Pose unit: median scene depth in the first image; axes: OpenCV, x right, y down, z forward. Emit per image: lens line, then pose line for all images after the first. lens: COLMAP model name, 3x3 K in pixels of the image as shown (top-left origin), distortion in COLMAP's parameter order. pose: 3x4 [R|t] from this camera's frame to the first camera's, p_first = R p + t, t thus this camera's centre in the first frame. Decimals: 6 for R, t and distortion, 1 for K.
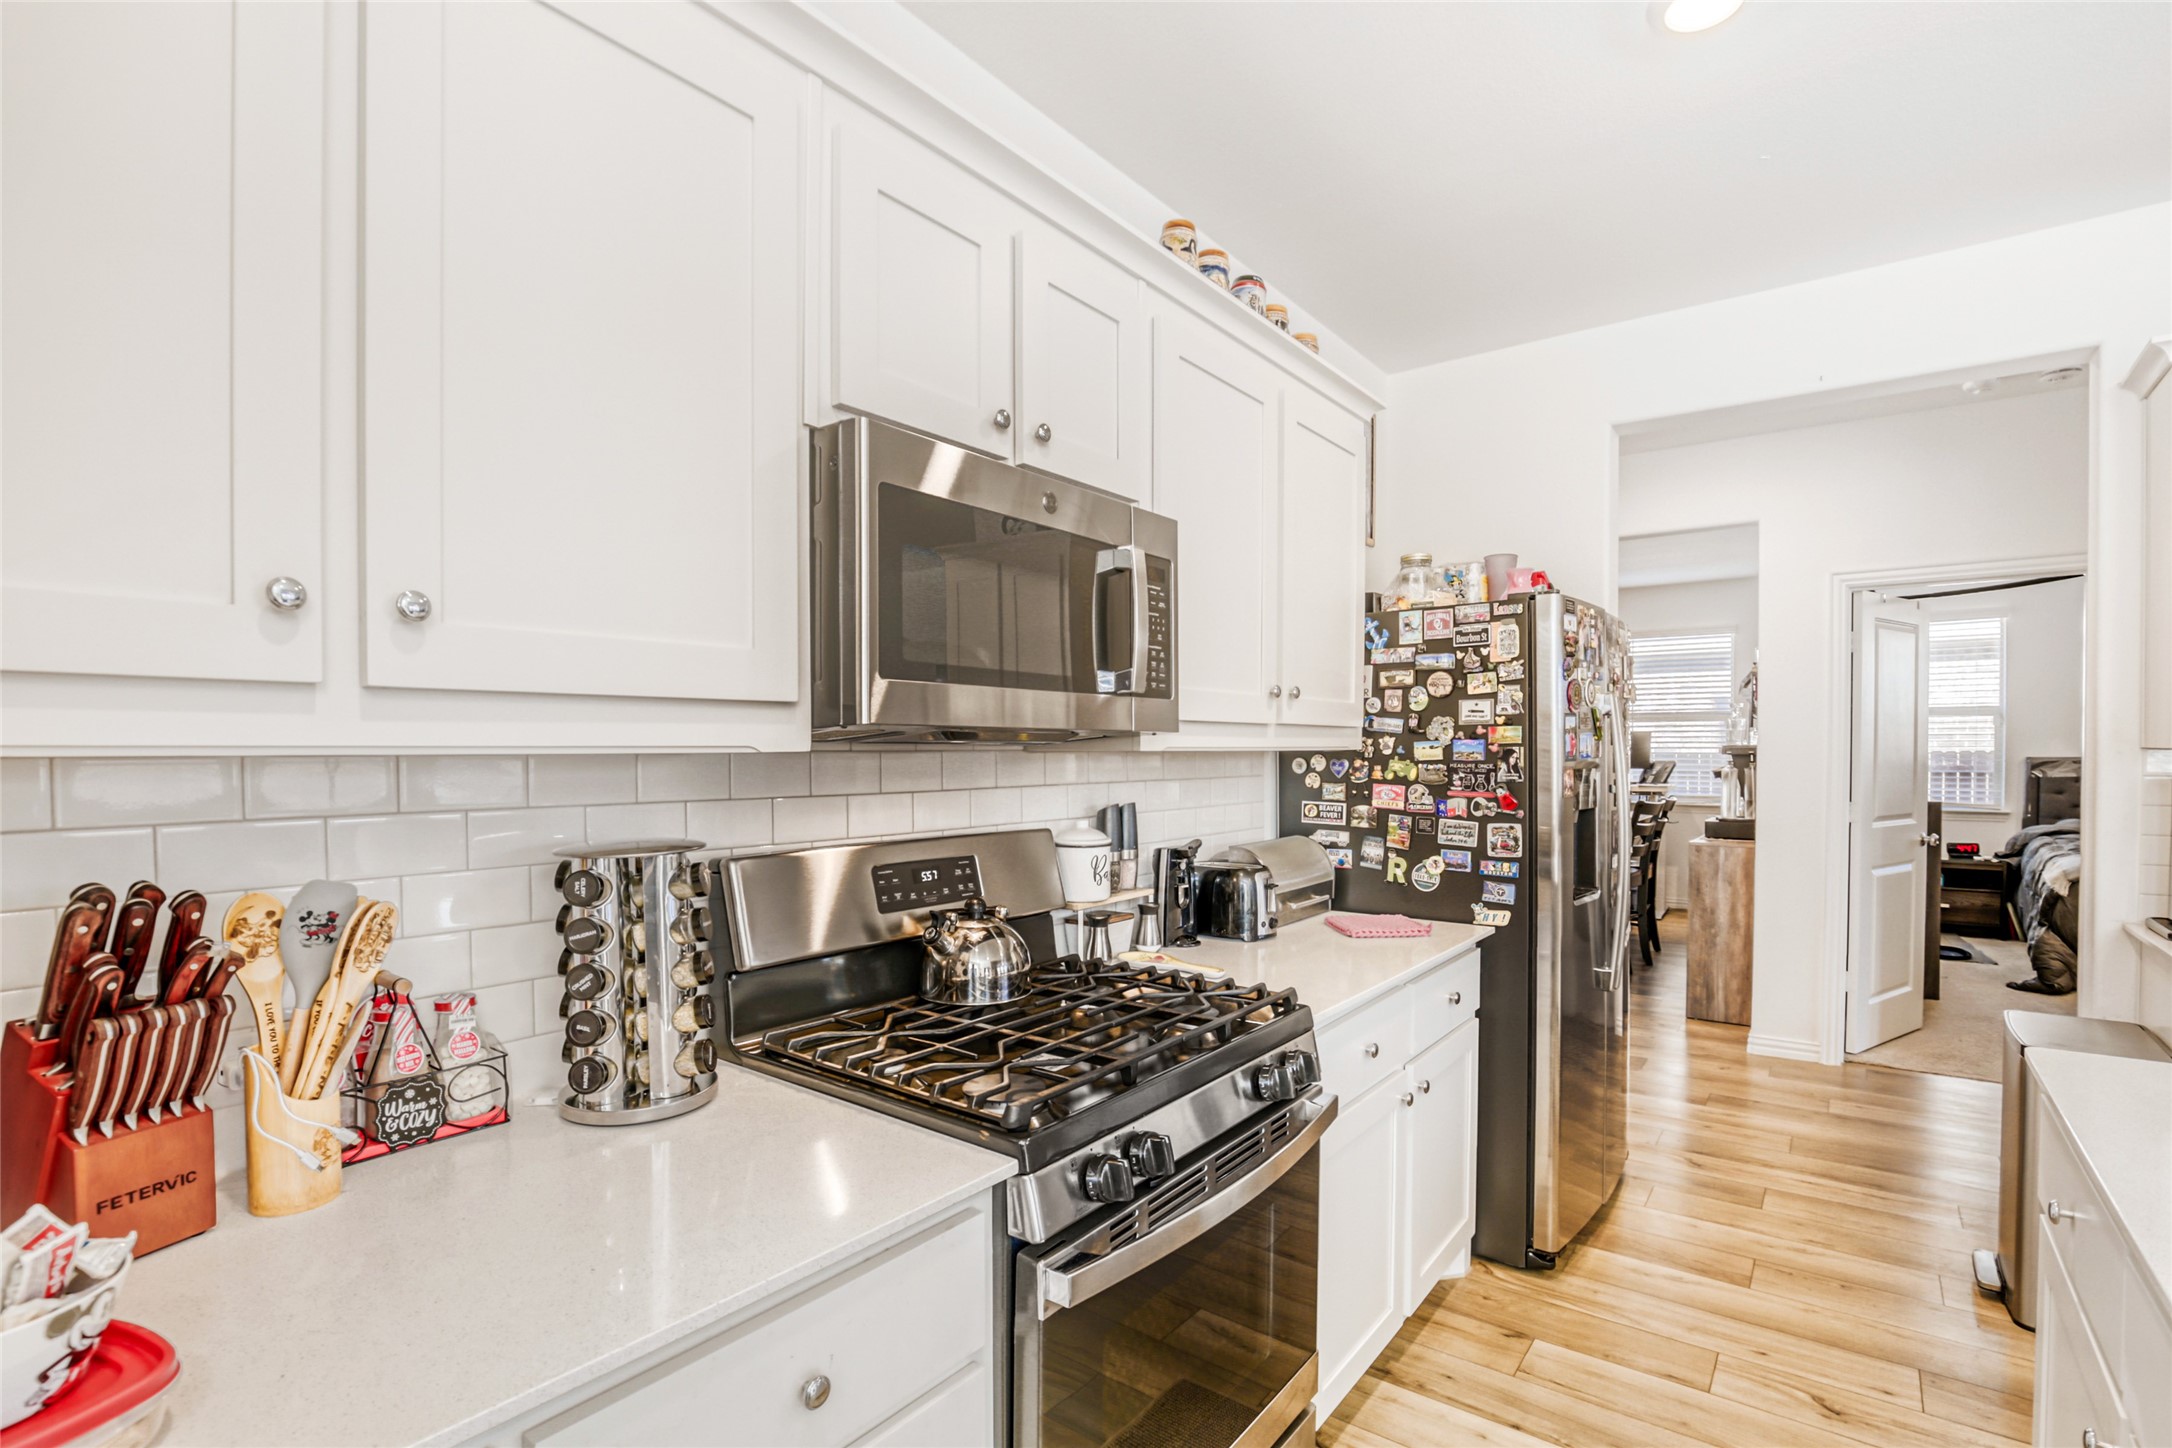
lens RADIAL K [[993.1, 0, 1093.7], [0, 993.1, 740.8], [0, 0, 1]] dist [-0.032736, 0.000408]
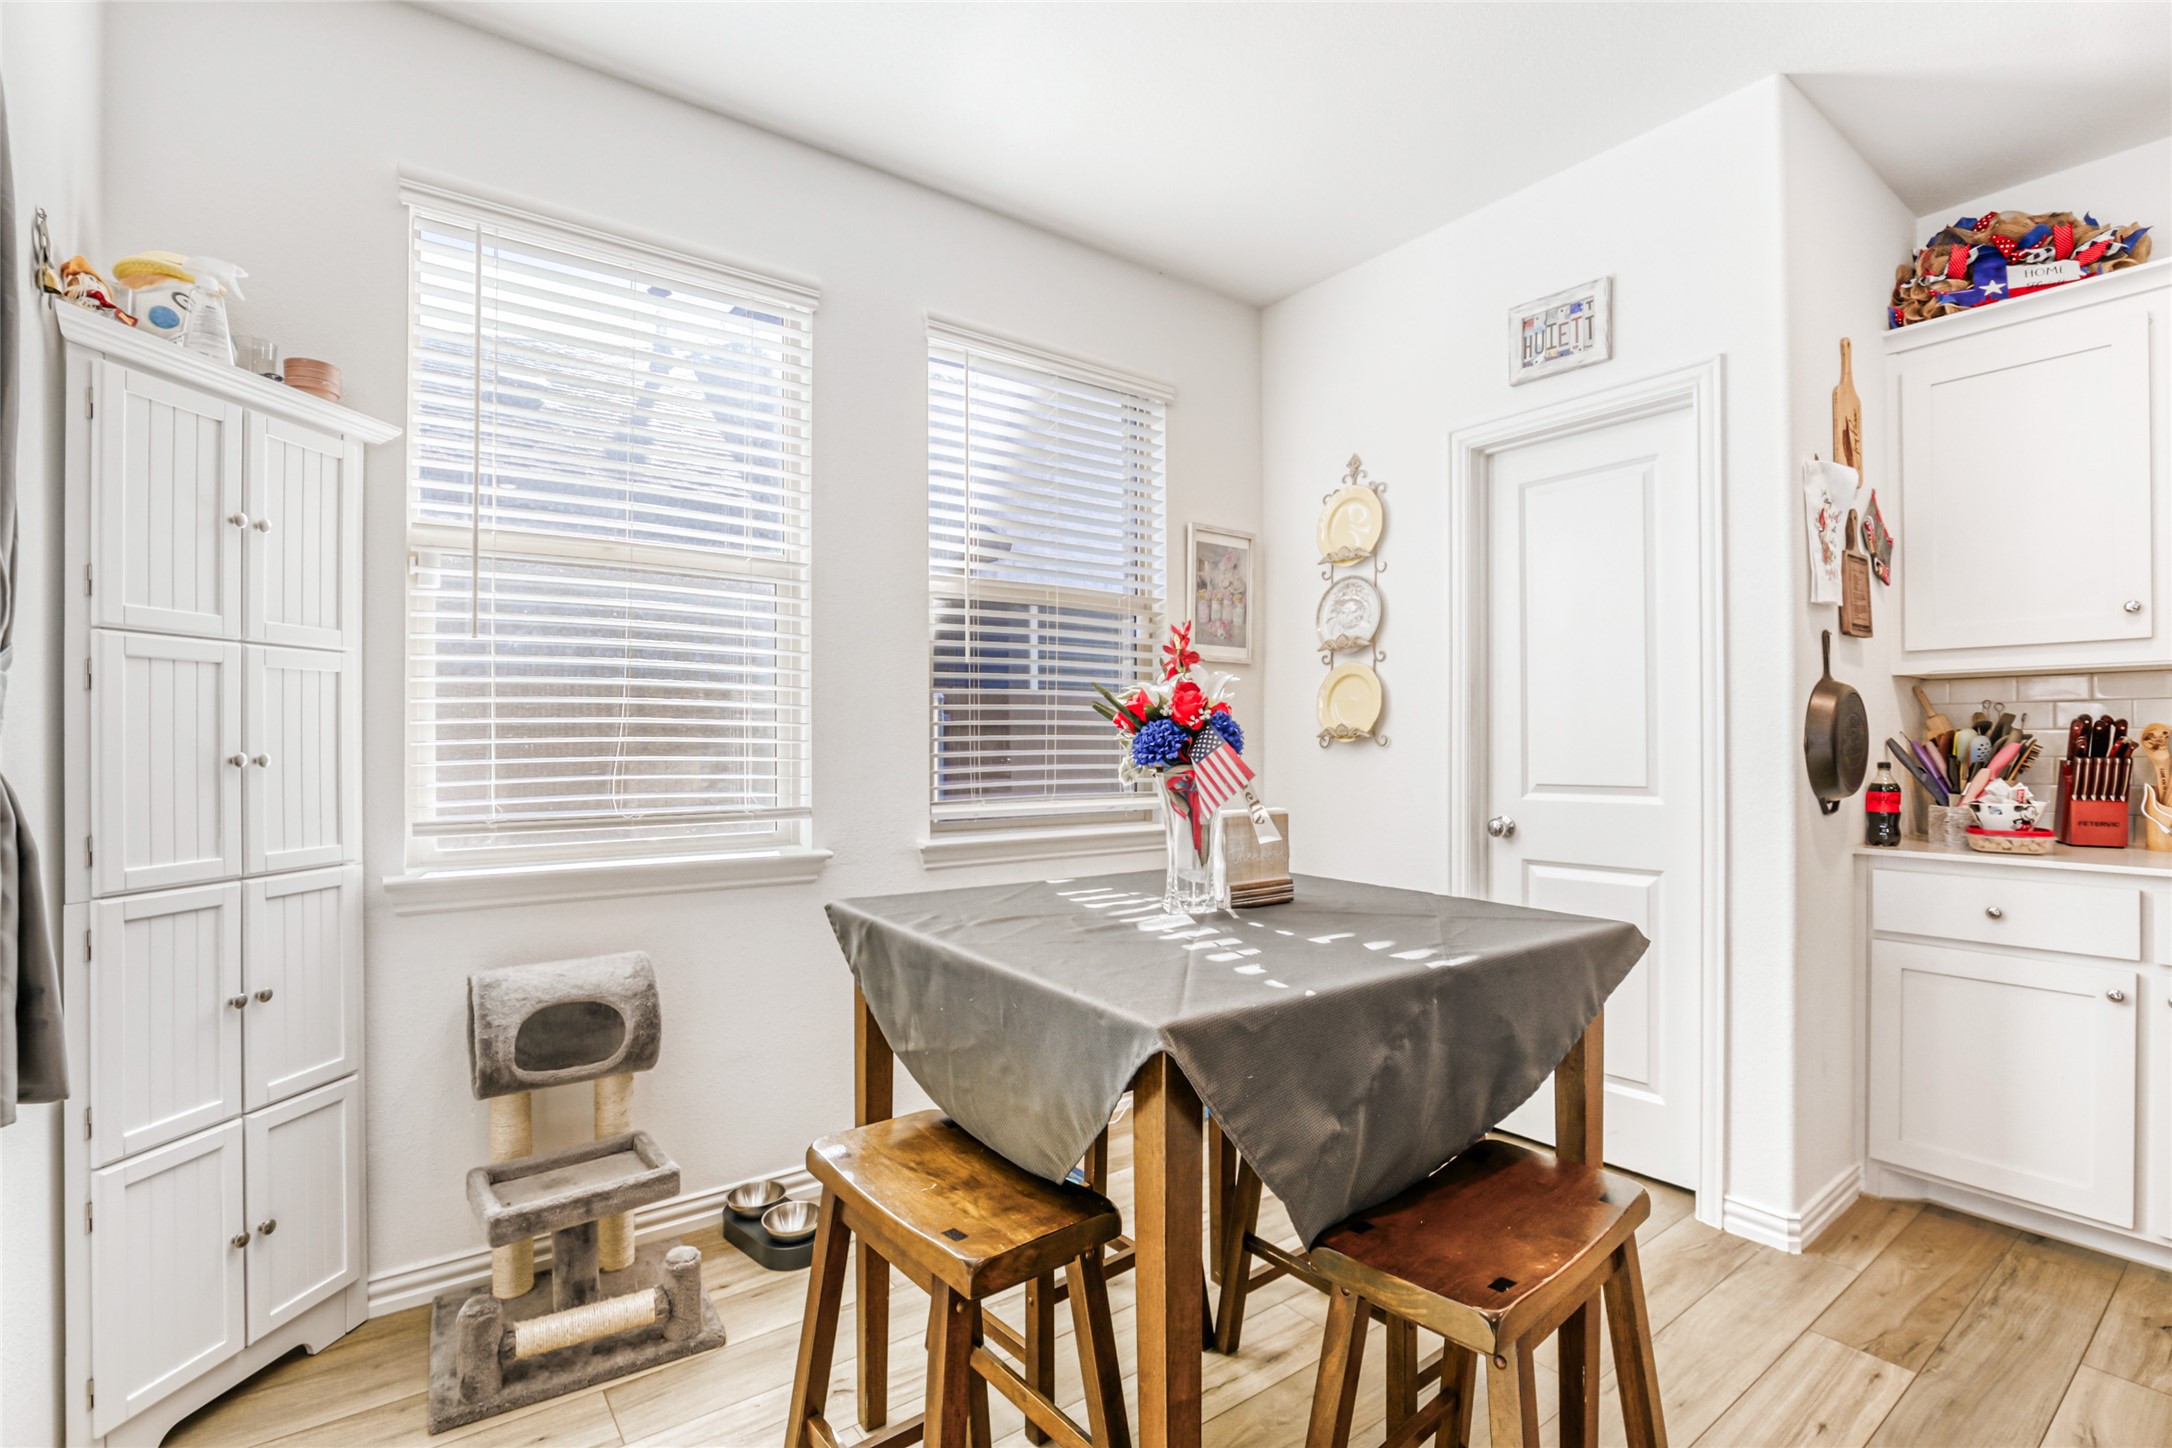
lens RADIAL K [[1005.5, 0, 1082.6], [0, 1005.5, 748.4], [0, 0, 1]] dist [-0.001415, -0.000027]
pose [[-0.264526, 0.001588, -0.964377, 2.670152], [0.000073, 0.999999, 0.001627, 0.244527], [0.964379, 0.000360, -0.264526, -1.110924]]
